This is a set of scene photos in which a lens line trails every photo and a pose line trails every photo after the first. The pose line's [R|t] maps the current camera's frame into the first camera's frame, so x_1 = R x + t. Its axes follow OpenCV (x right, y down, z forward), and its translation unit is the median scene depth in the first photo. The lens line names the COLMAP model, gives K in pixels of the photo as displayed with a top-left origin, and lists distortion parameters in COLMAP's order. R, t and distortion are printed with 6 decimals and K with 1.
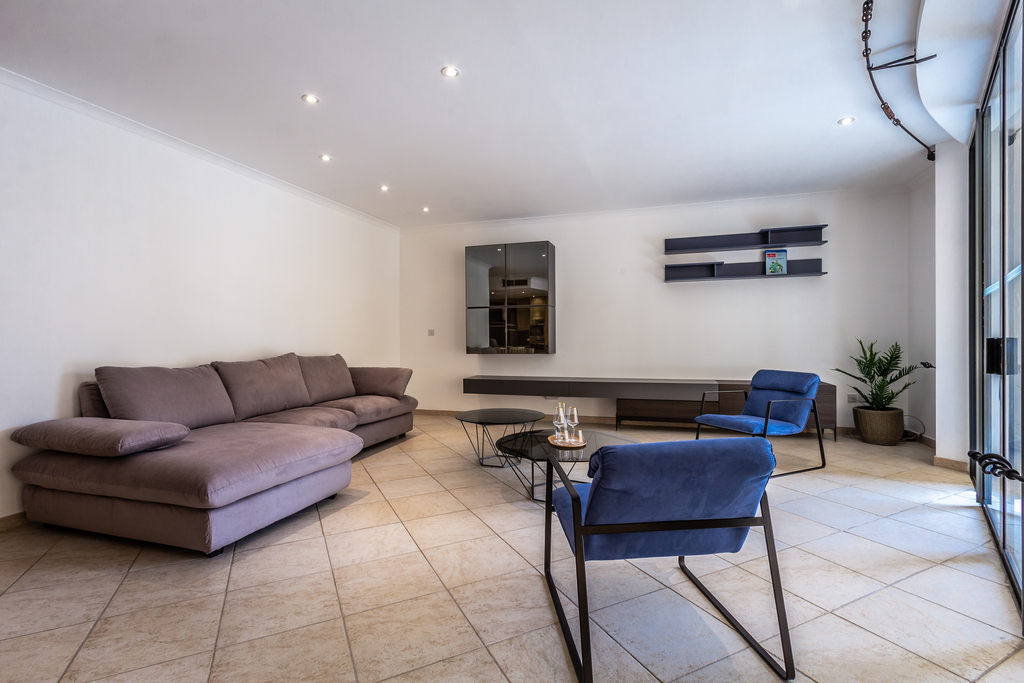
lens RADIAL K [[477.5, 0, 512.0], [0, 477.5, 341.5], [0, 0, 1]] dist [0.003426, 0.000619]
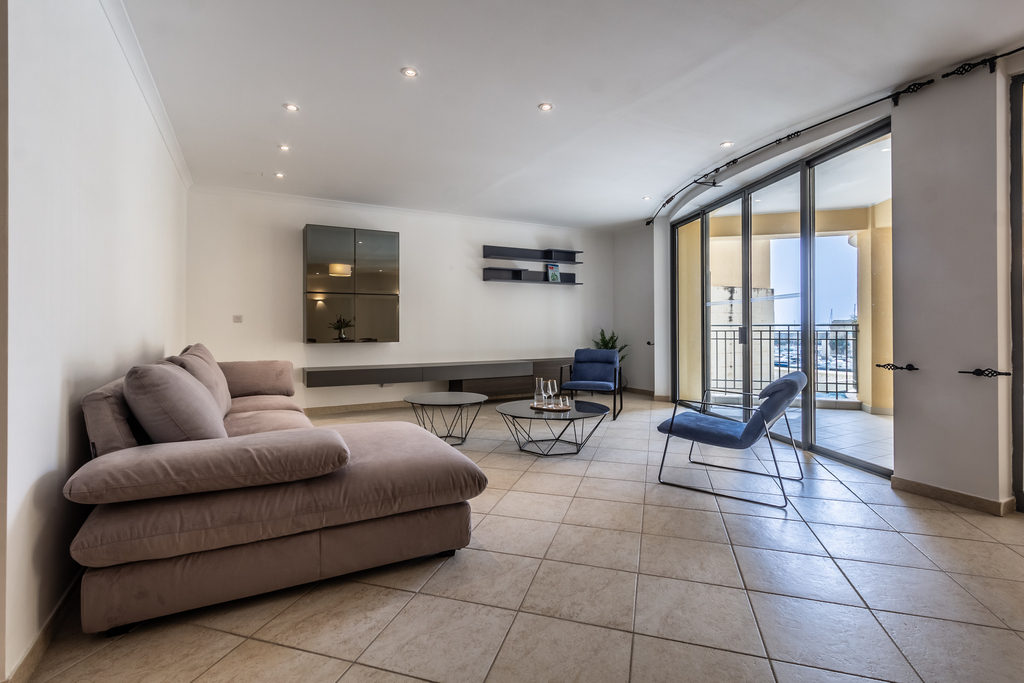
lens RADIAL K [[486.4, 0, 507.1], [0, 486.4, 319.6], [0, 0, 1]] dist [0.000688, 0.000079]
pose [[0.692691, 0.017075, 0.721033, -0.566081], [0.001551, 0.999682, -0.025164, 0.005448], [-0.721233, 0.018550, 0.692444, 0.114824]]
